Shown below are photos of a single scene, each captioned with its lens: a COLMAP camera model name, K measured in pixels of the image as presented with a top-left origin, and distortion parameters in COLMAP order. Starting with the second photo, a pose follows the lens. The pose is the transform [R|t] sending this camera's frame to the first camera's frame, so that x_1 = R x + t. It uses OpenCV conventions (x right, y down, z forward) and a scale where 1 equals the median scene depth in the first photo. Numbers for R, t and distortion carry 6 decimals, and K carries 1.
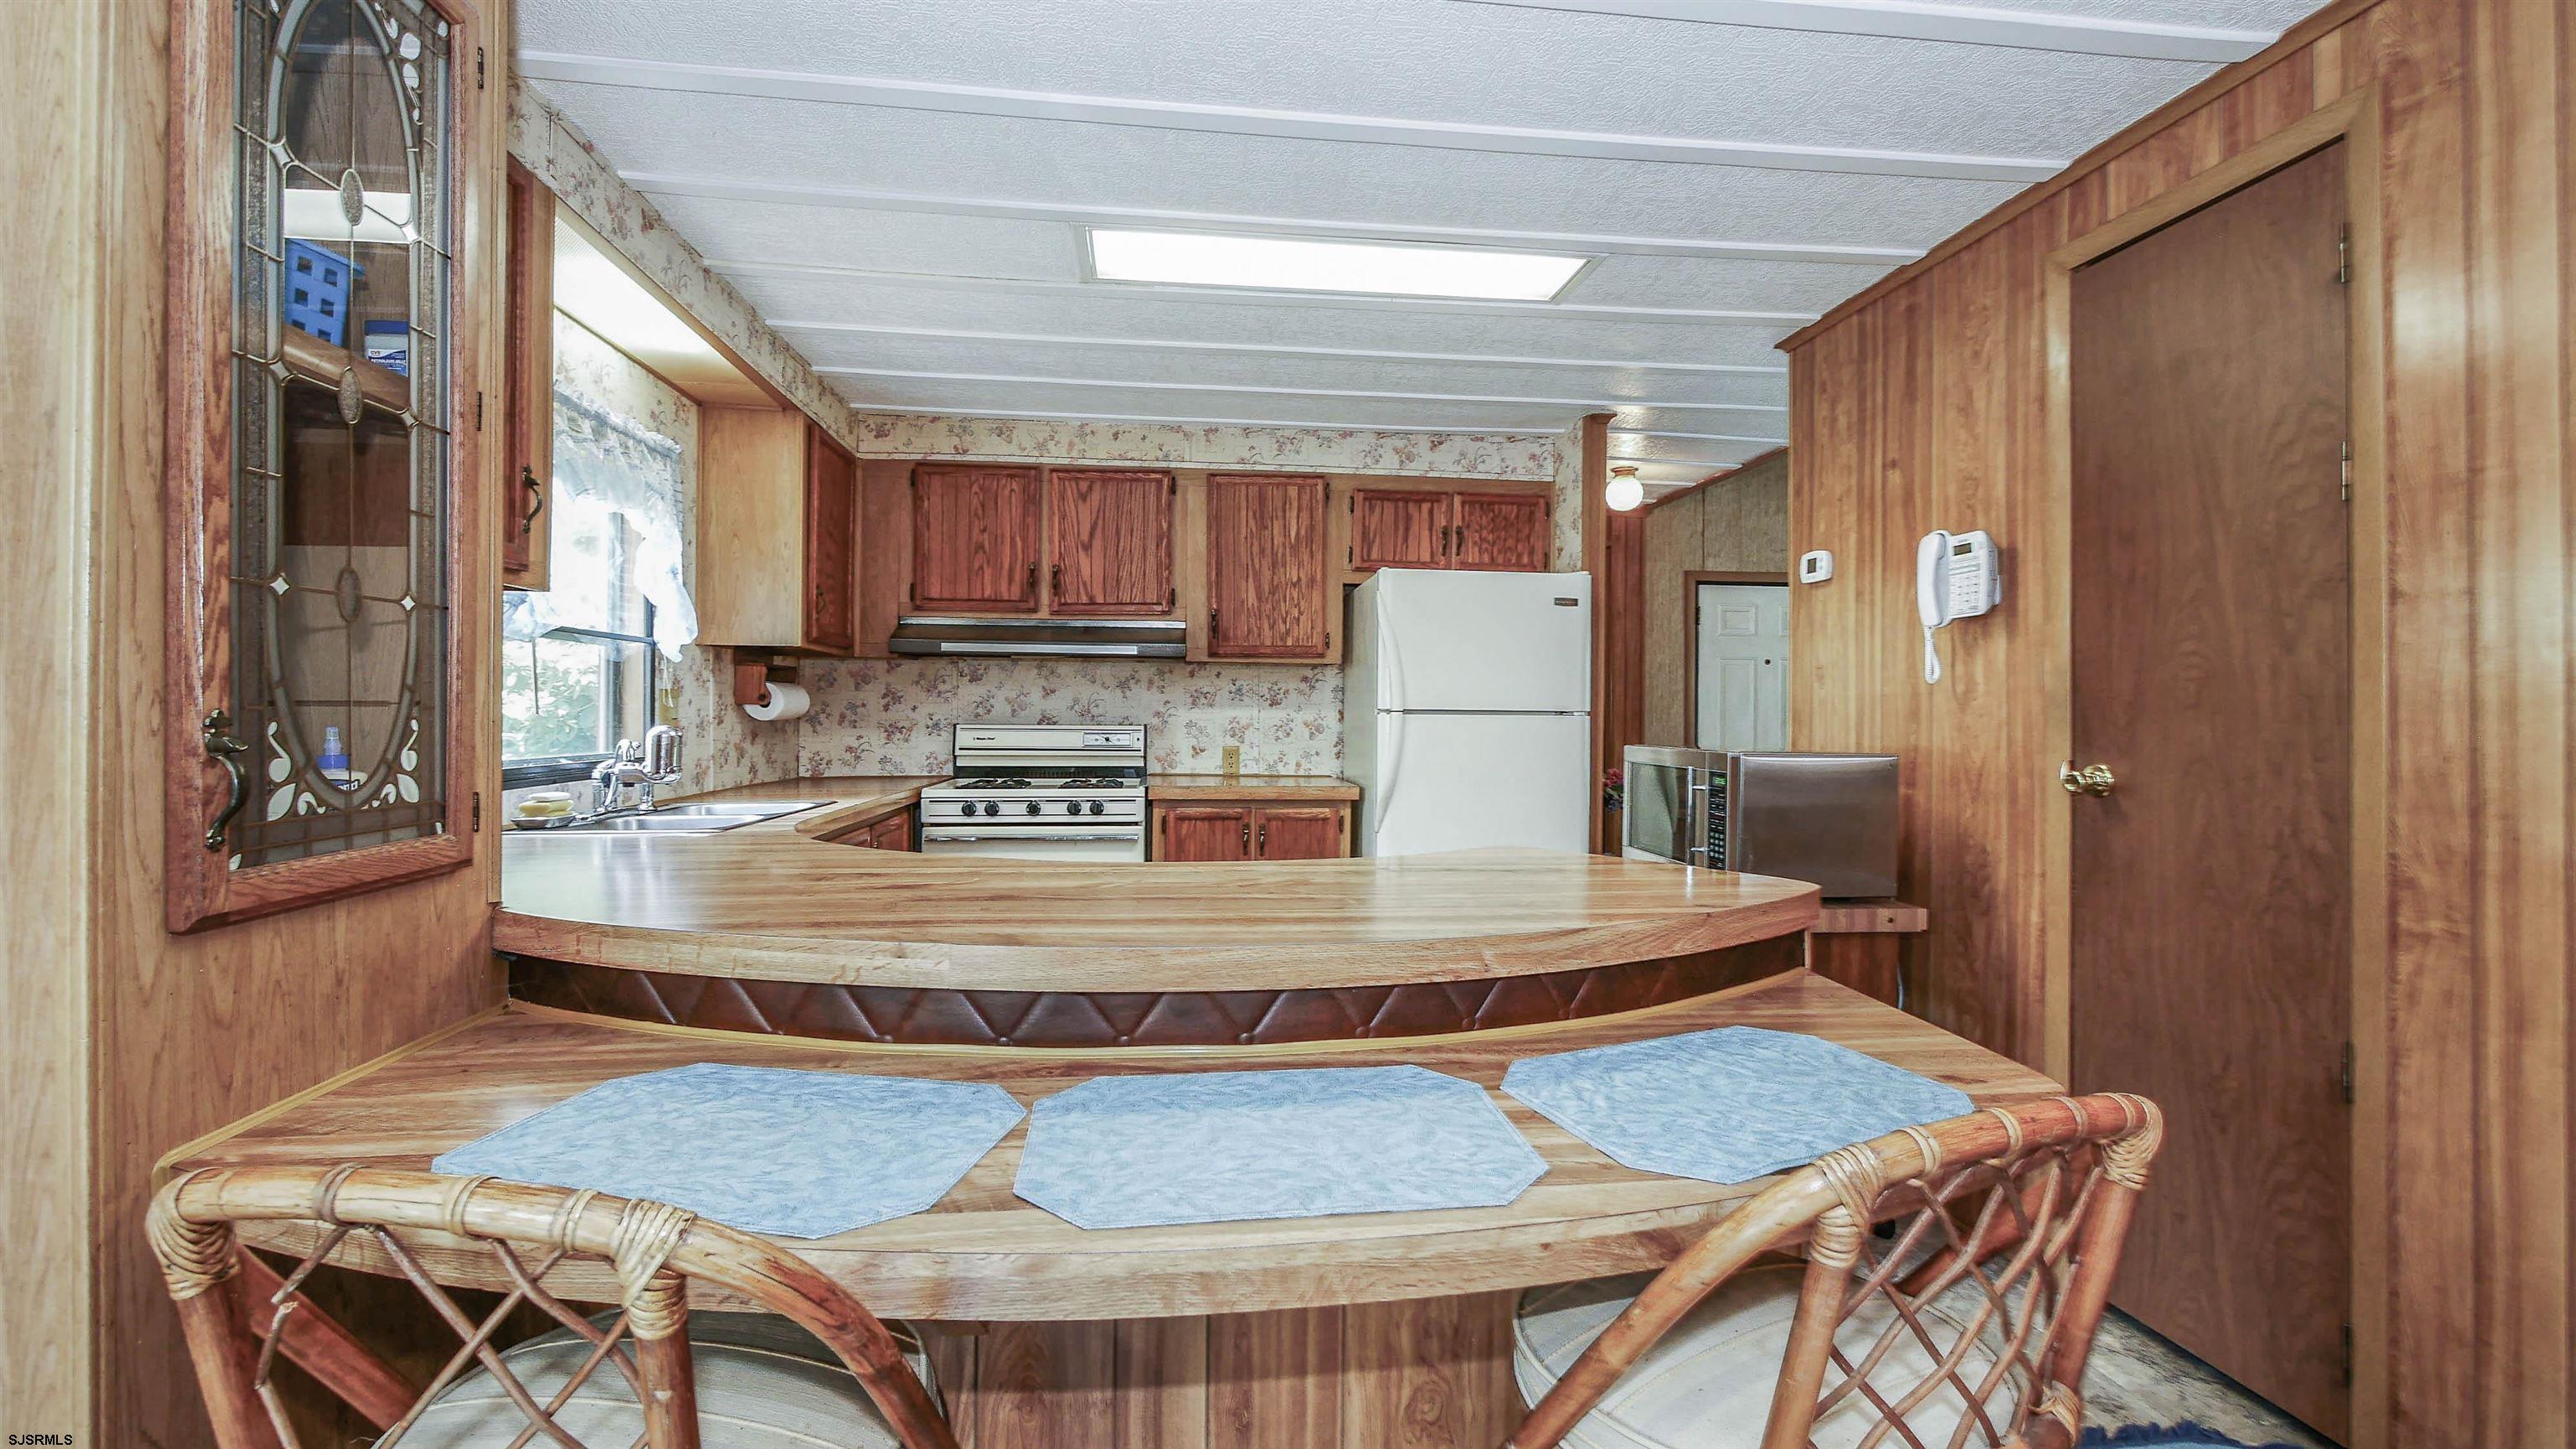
lens RADIAL K [[1064.4, 0, 1277.3], [0, 1064.4, 721.8], [0, 0, 1]] dist [-0.004225, 0.000146]
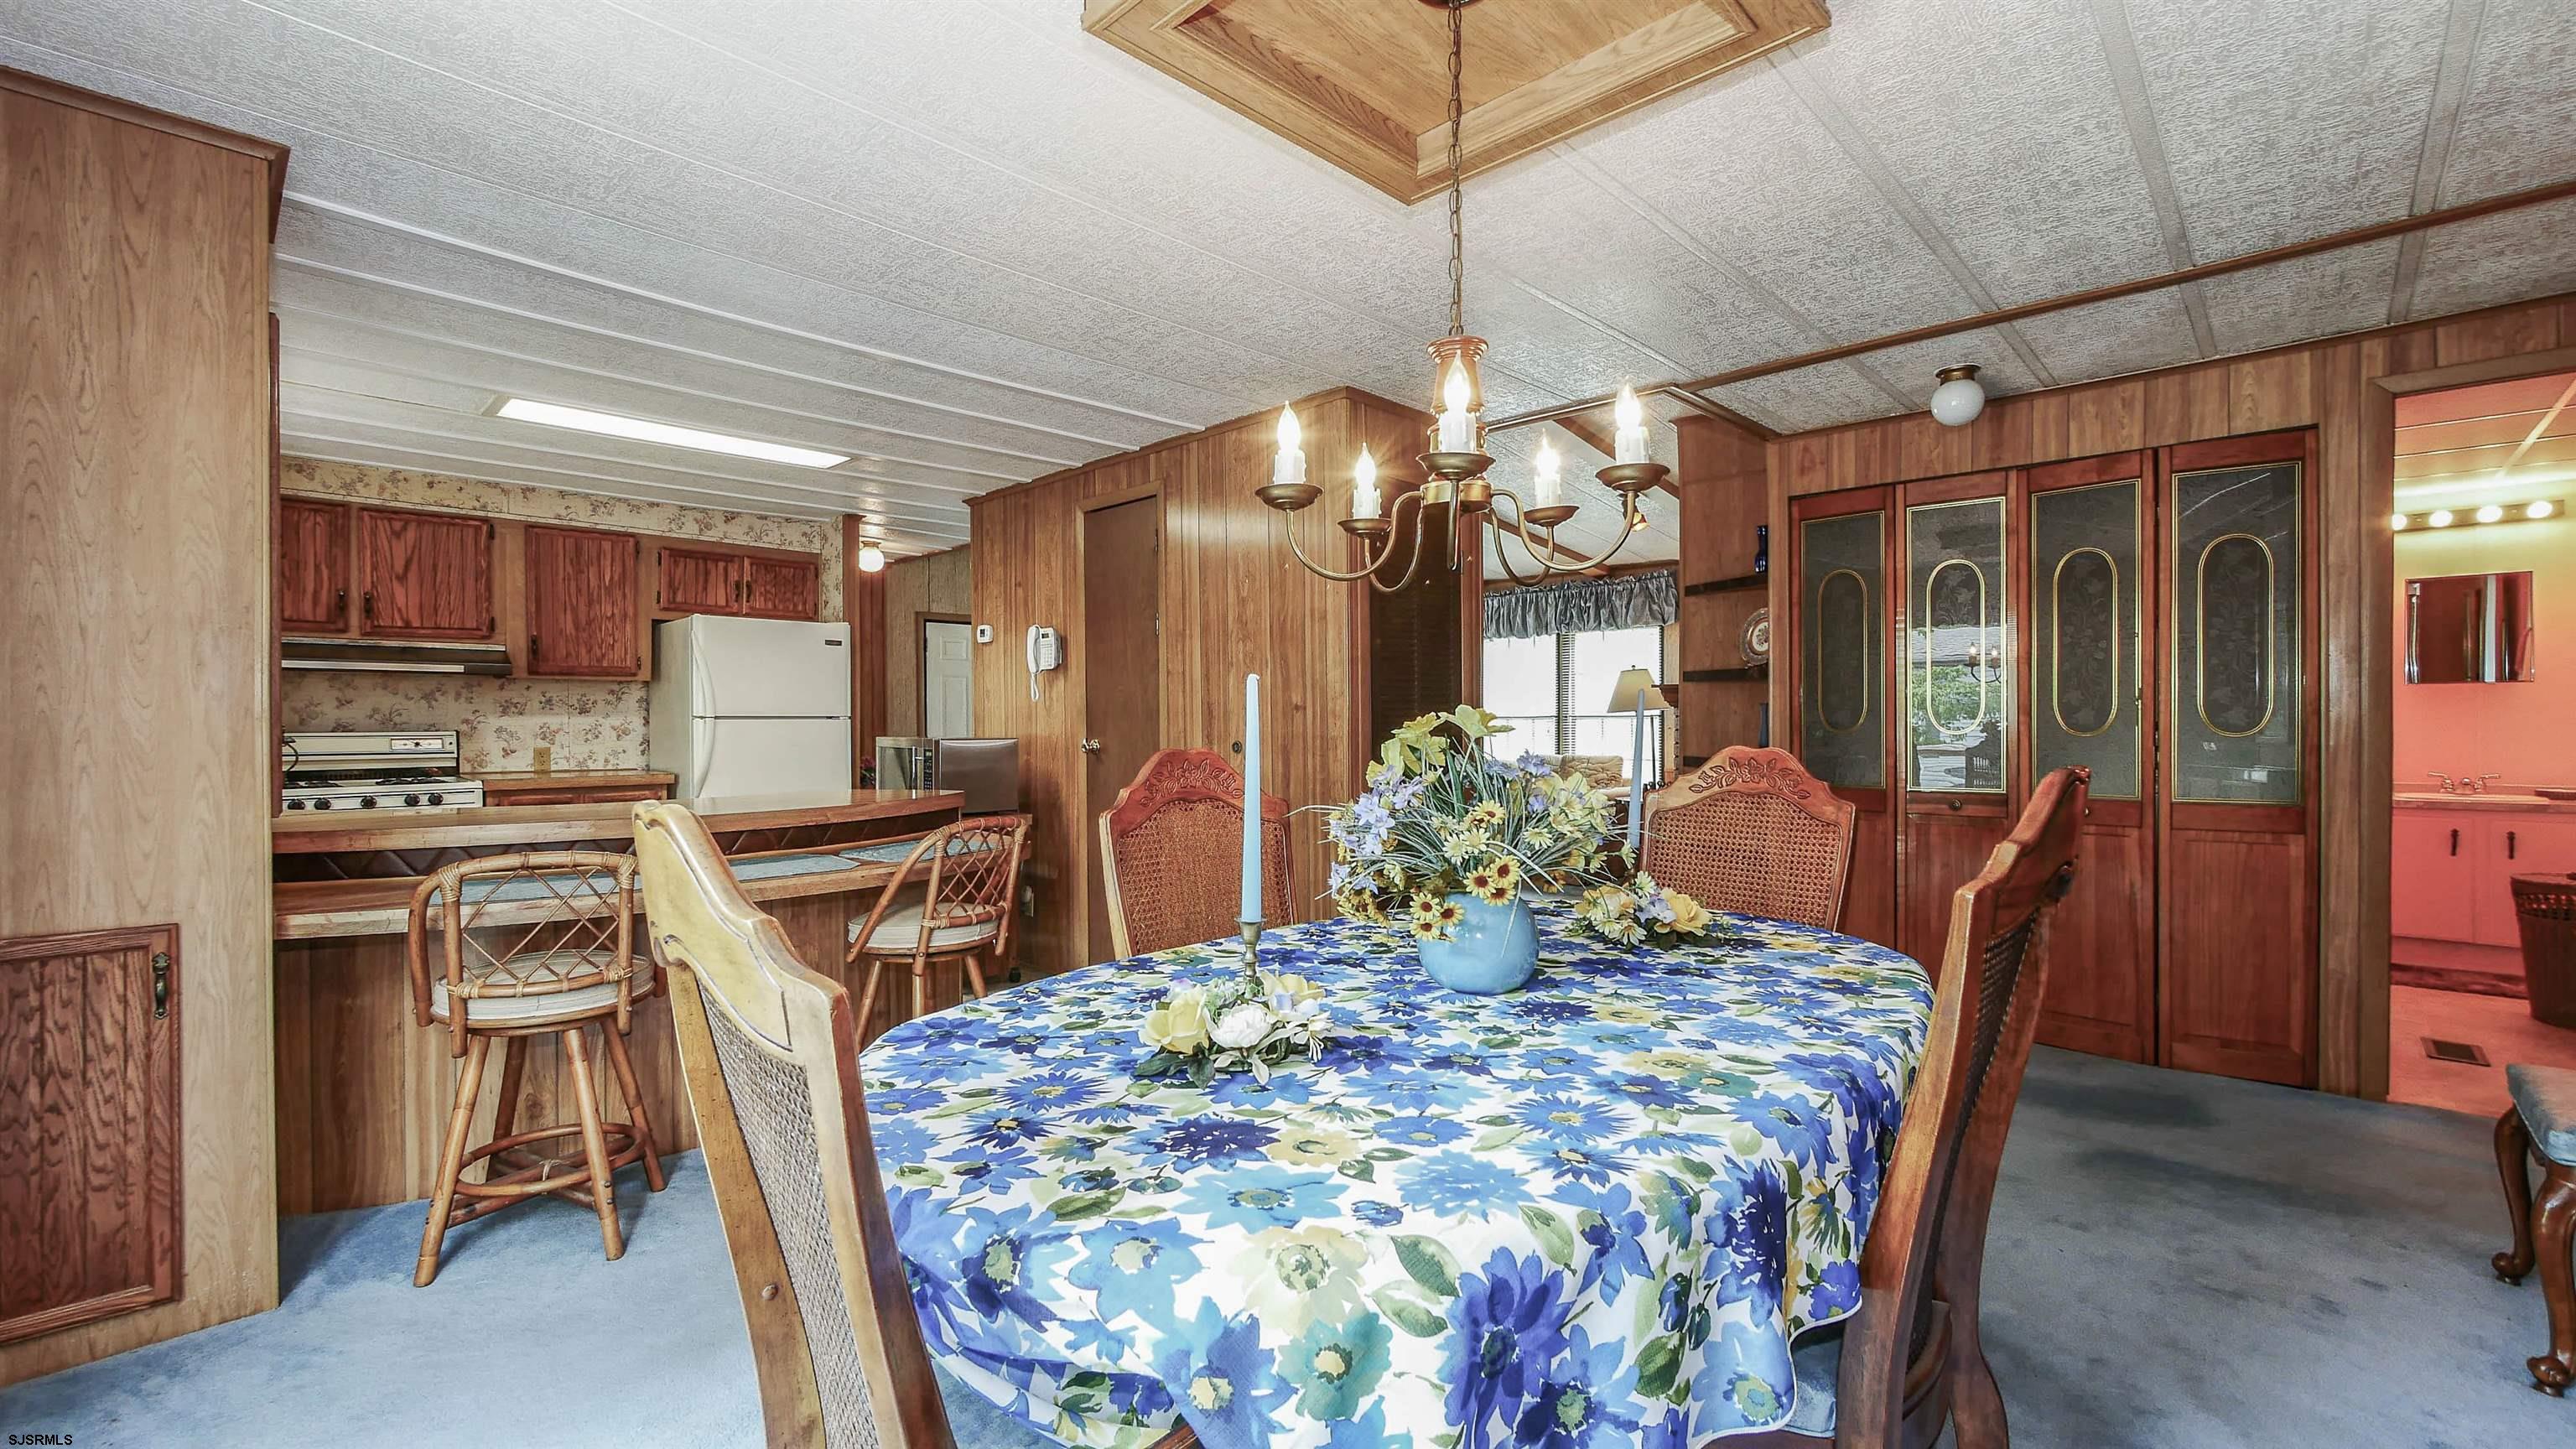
lens RADIAL K [[1064.4, 0, 1285.2], [0, 1064.4, 728.4], [0, 0, 1]] dist [-0.004225, 0.000146]
pose [[0.770863, -0.015964, 0.636801, -0.175784], [0.012872, 0.999872, 0.009484, 0.000991], [-0.636871, 0.000886, 0.770970, -0.505689]]
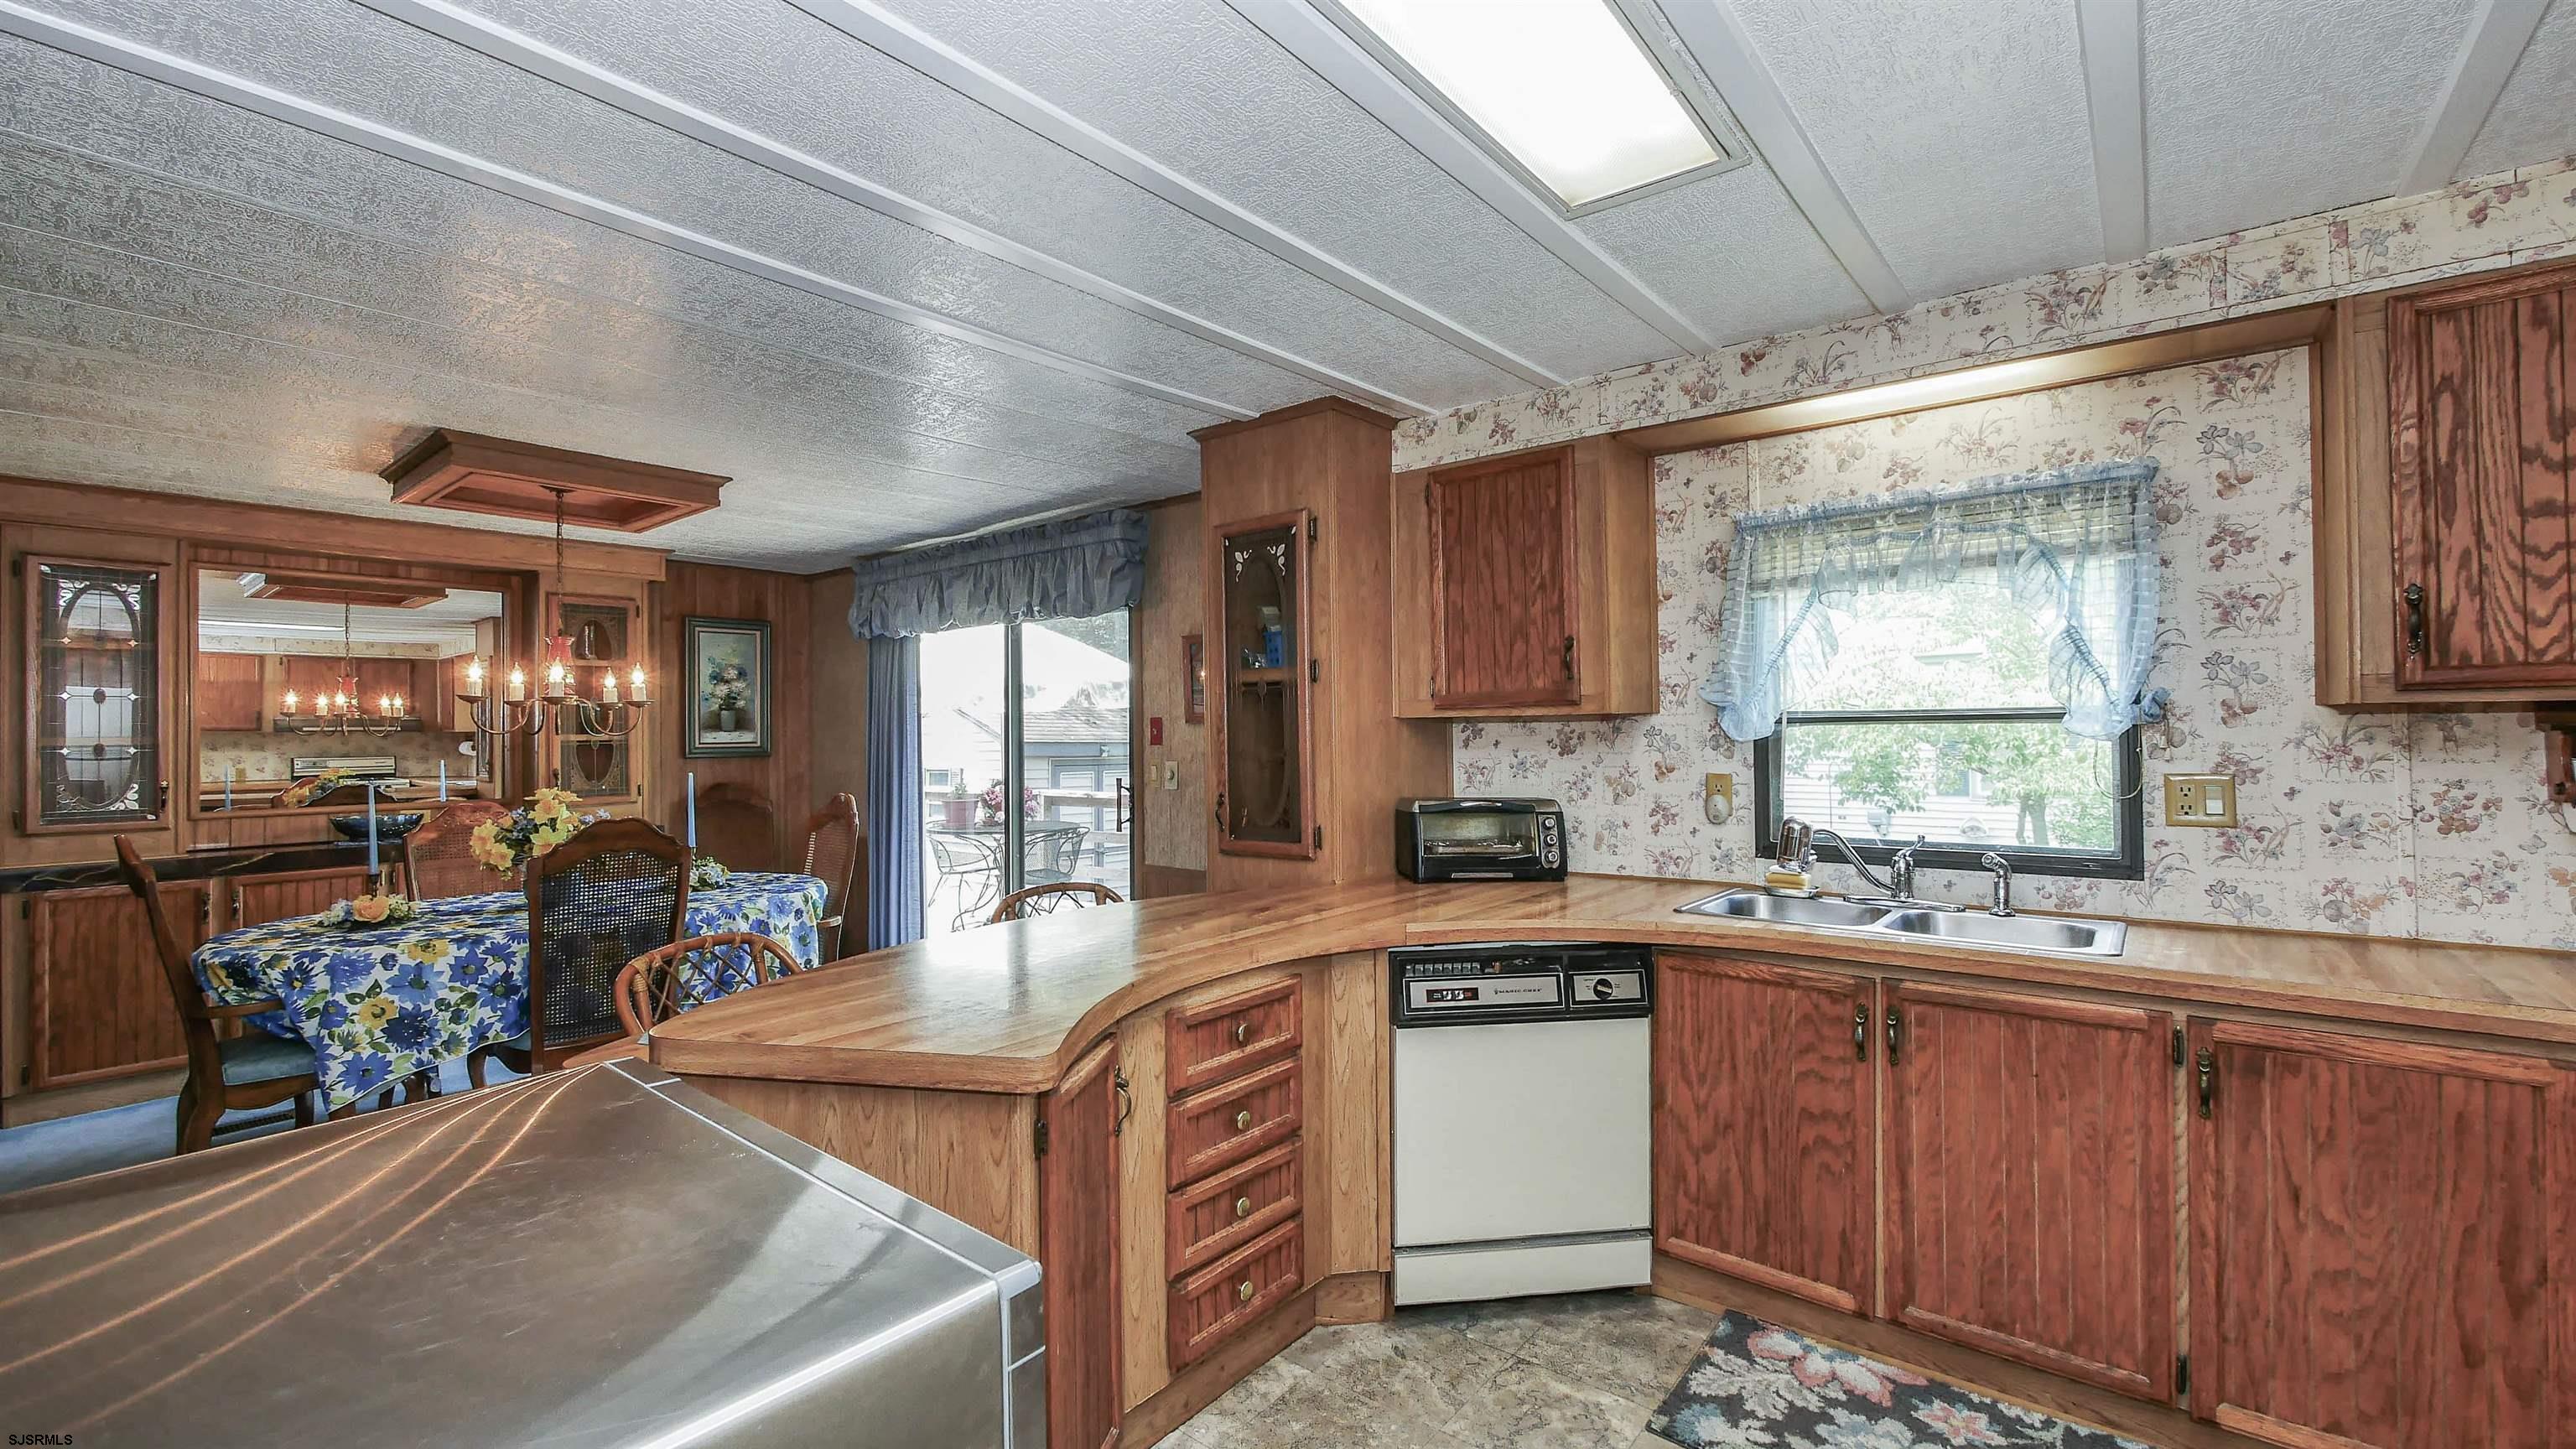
lens RADIAL K [[1064.4, 0, 1313.6], [0, 1064.4, 717.9], [0, 0, 1]] dist [-0.004225, 0.000146]
pose [[-0.698951, -0.001894, -0.715167, 0.303107], [0.006699, 0.999935, -0.009195, -0.051996], [0.715138, -0.011218, -0.698893, 0.835796]]
